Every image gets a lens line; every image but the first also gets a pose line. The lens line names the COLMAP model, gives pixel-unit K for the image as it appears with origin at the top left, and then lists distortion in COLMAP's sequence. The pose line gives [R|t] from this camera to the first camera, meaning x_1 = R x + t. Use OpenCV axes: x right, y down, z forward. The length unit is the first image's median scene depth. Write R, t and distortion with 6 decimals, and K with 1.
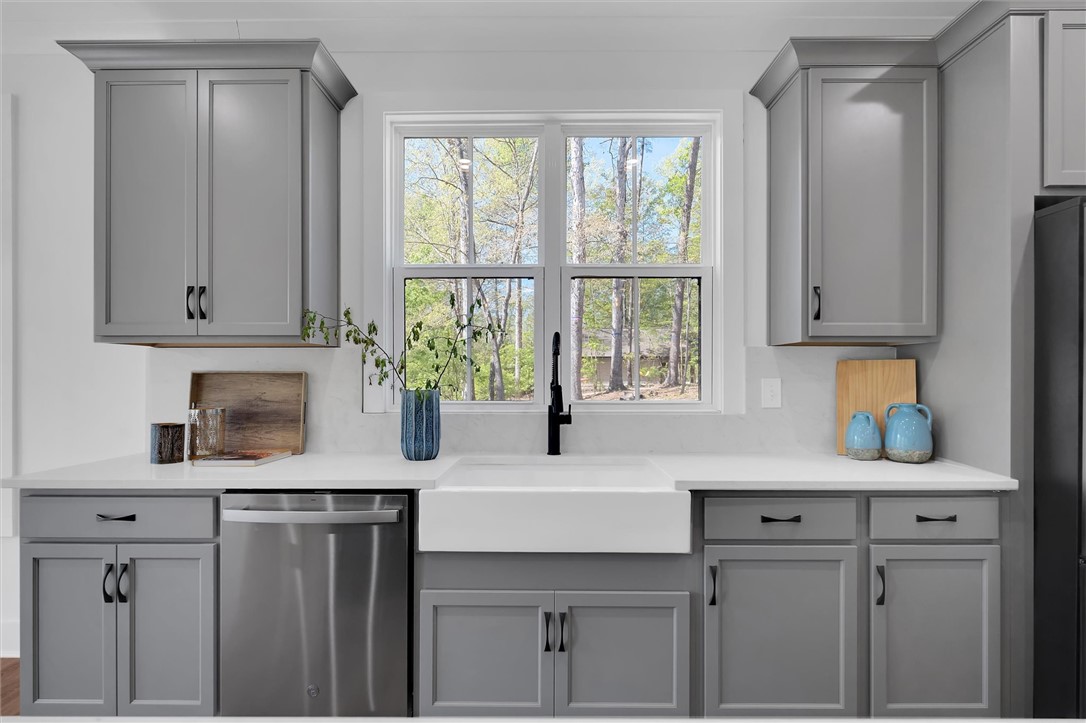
lens RADIAL K [[549.7, 0, 539.4], [0, 549.7, 371.1], [0, 0, 1]] dist [0.002732, -0.000009]
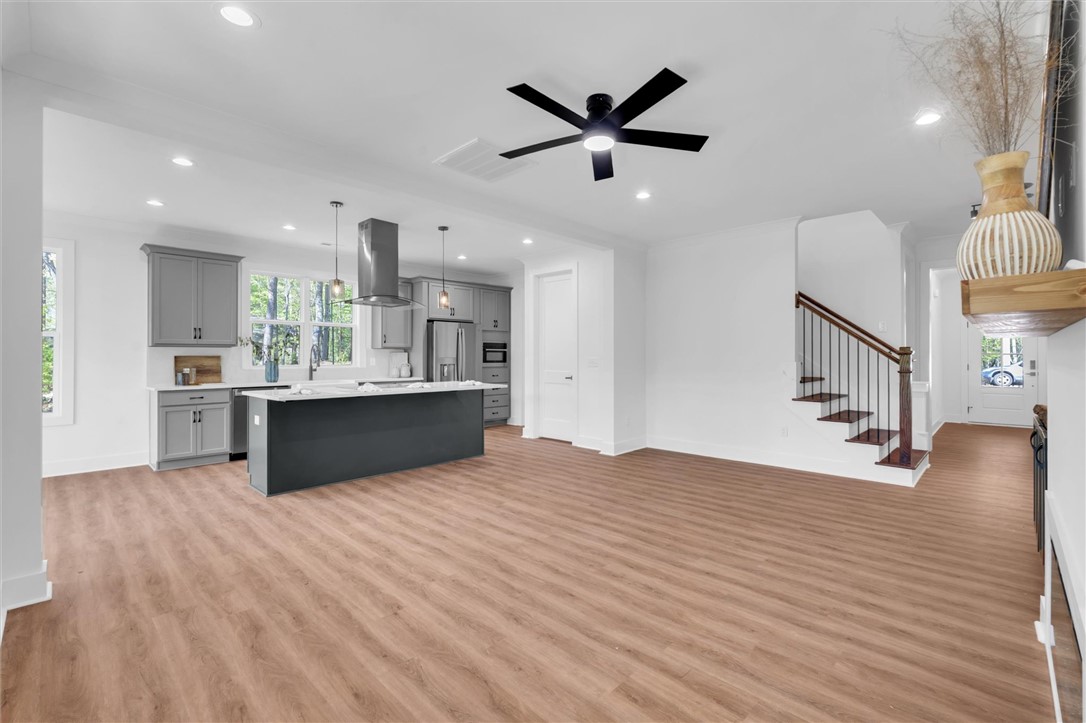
lens RADIAL K [[474.1, 0, 544.4], [0, 474.1, 355.2], [0, 0, 1]] dist [-0.000428, 0.000240]
pose [[0.691571, 0.001139, 0.722308, -1.130641], [-0.001032, 0.999999, -0.000589, -0.001453], [-0.722308, -0.000338, 0.691571, -2.123824]]
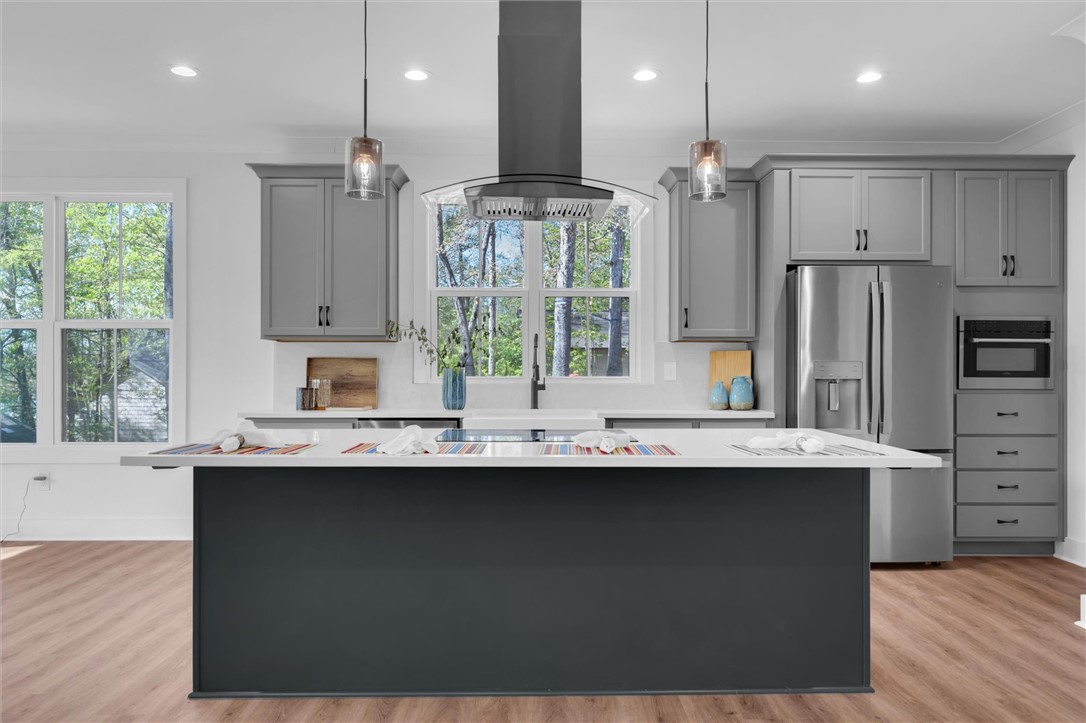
lens RADIAL K [[733.0, 0, 544.3], [0, 733.0, 364.6], [0, 0, 1]] dist [0.000139, 0.000313]
pose [[0.999382, 0.001501, 0.035130, -0.021653], [-0.001389, 0.999994, -0.003233, 0.030141], [-0.035135, 0.003182, 0.999378, -1.210339]]
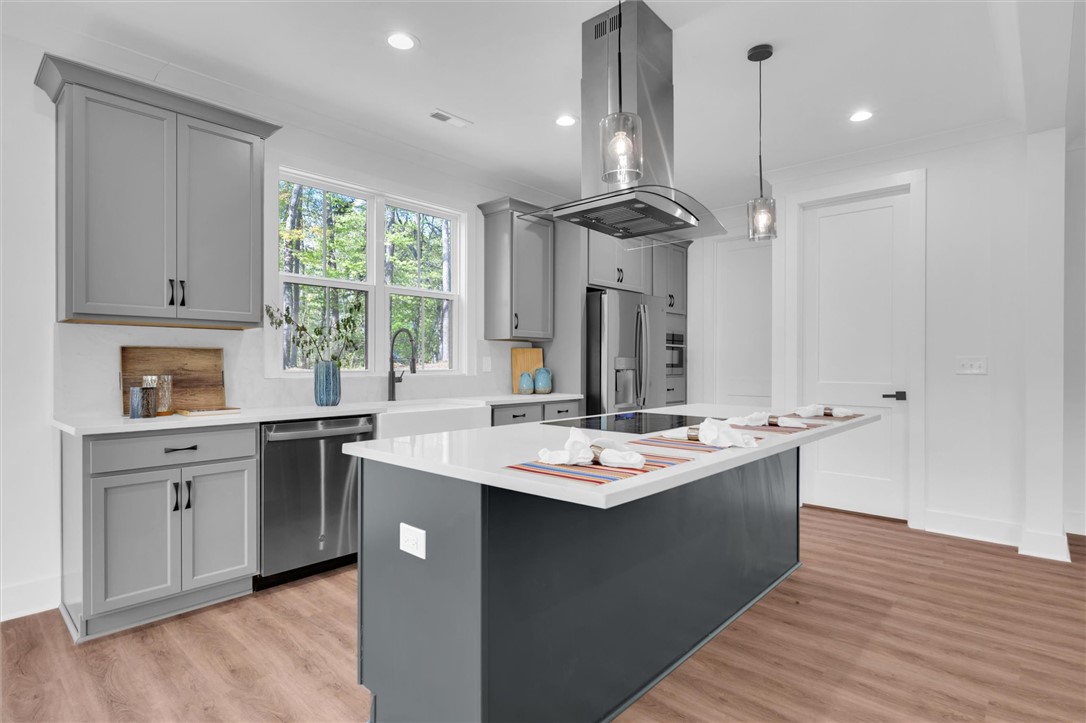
lens RADIAL K [[549.7, 0, 552.1], [0, 549.7, 365.1], [0, 0, 1]] dist [0.002732, -0.000009]
pose [[0.664339, -0.001150, 0.747430, -0.951315], [-0.003993, 0.999979, 0.005088, 0.034618], [-0.747421, -0.006365, 0.664321, -0.503706]]
